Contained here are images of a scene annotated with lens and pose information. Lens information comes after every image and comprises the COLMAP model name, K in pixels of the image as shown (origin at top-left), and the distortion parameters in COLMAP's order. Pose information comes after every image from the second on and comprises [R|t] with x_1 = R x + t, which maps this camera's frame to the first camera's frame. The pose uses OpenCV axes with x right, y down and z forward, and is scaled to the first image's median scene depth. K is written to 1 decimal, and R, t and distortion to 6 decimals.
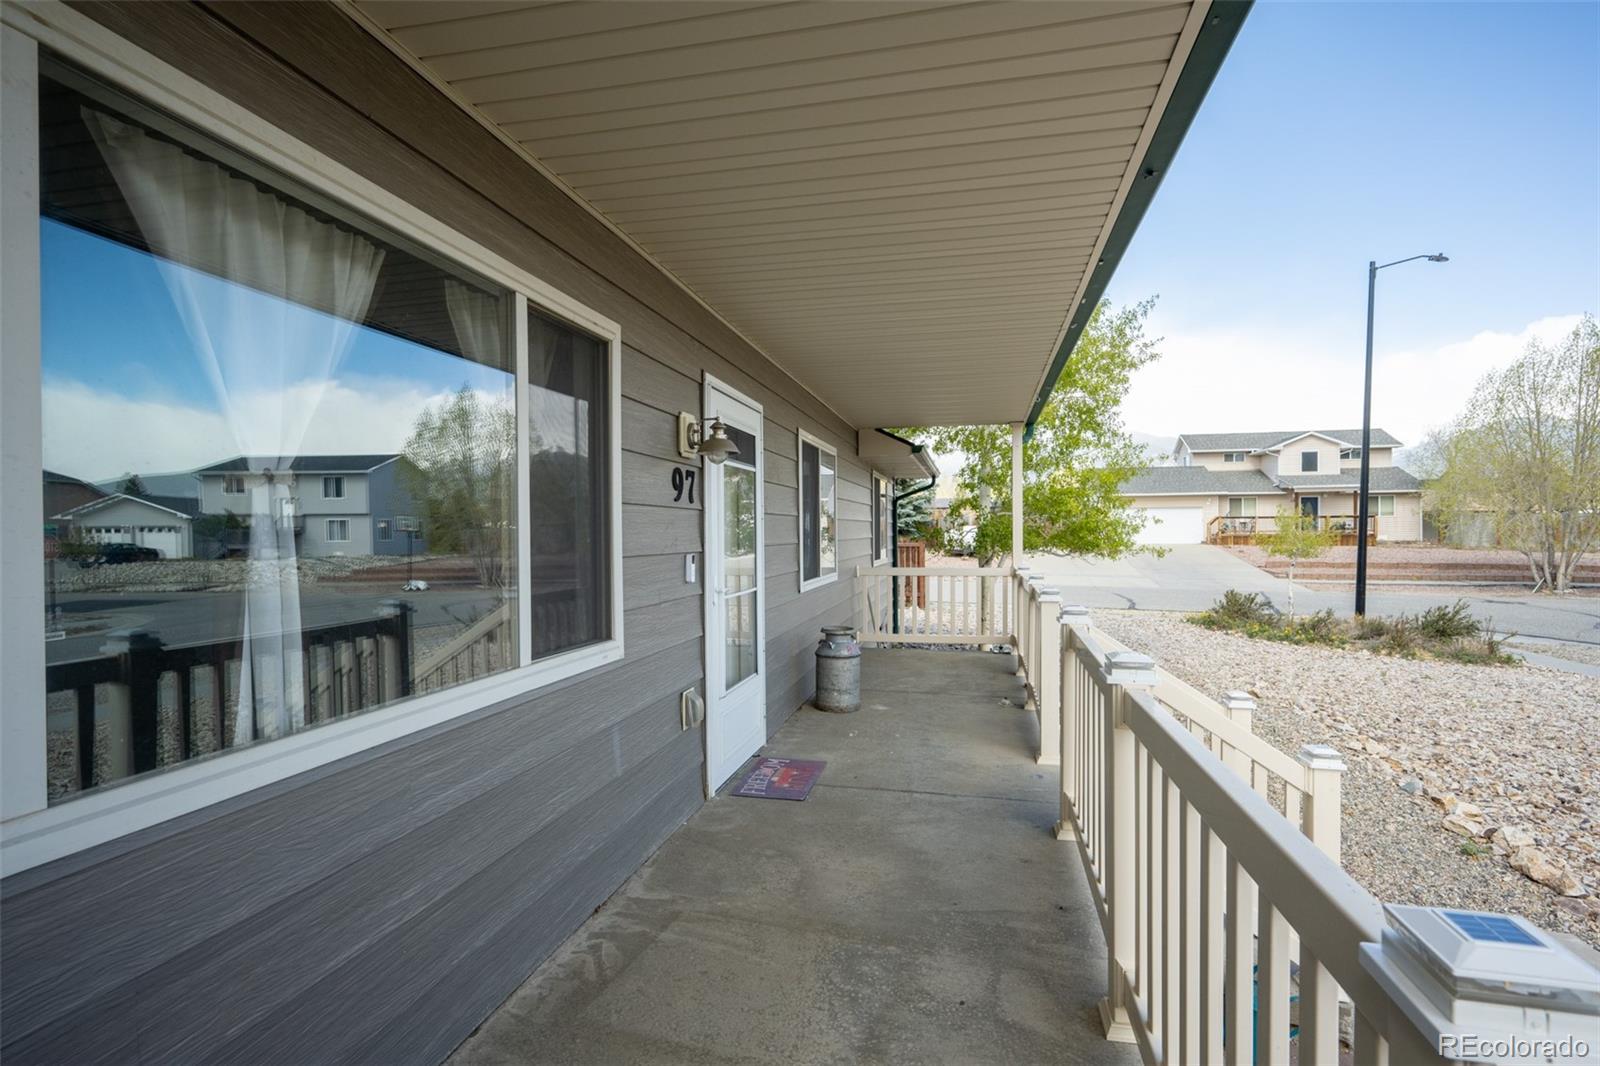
lens RADIAL K [[760.1, 0, 798.1], [0, 760.1, 545.1], [0, 0, 1]] dist [-0.004028, 0.000066]
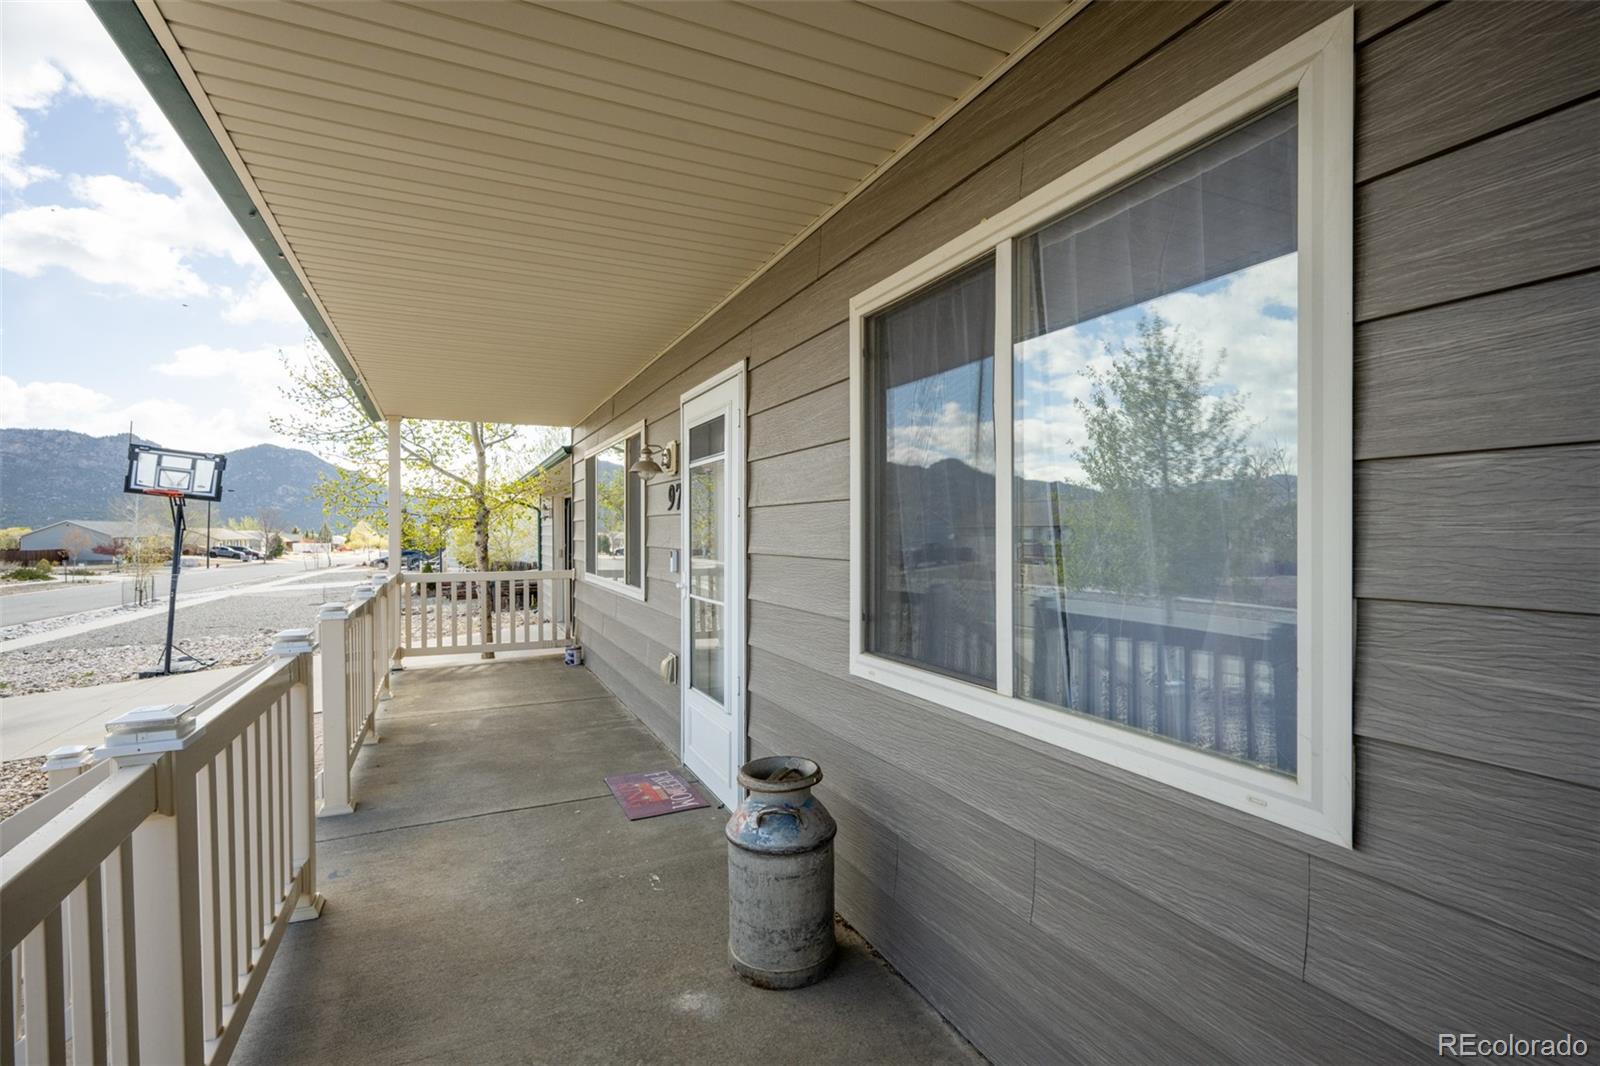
lens RADIAL K [[760.1, 0, 797.5], [0, 760.1, 534.1], [0, 0, 1]] dist [-0.004028, 0.000066]
pose [[-0.791896, 0.012565, -0.610527, 0.396913], [0.009639, 0.999921, 0.008075, -0.017948], [0.610580, 0.000510, -0.791955, 1.807891]]
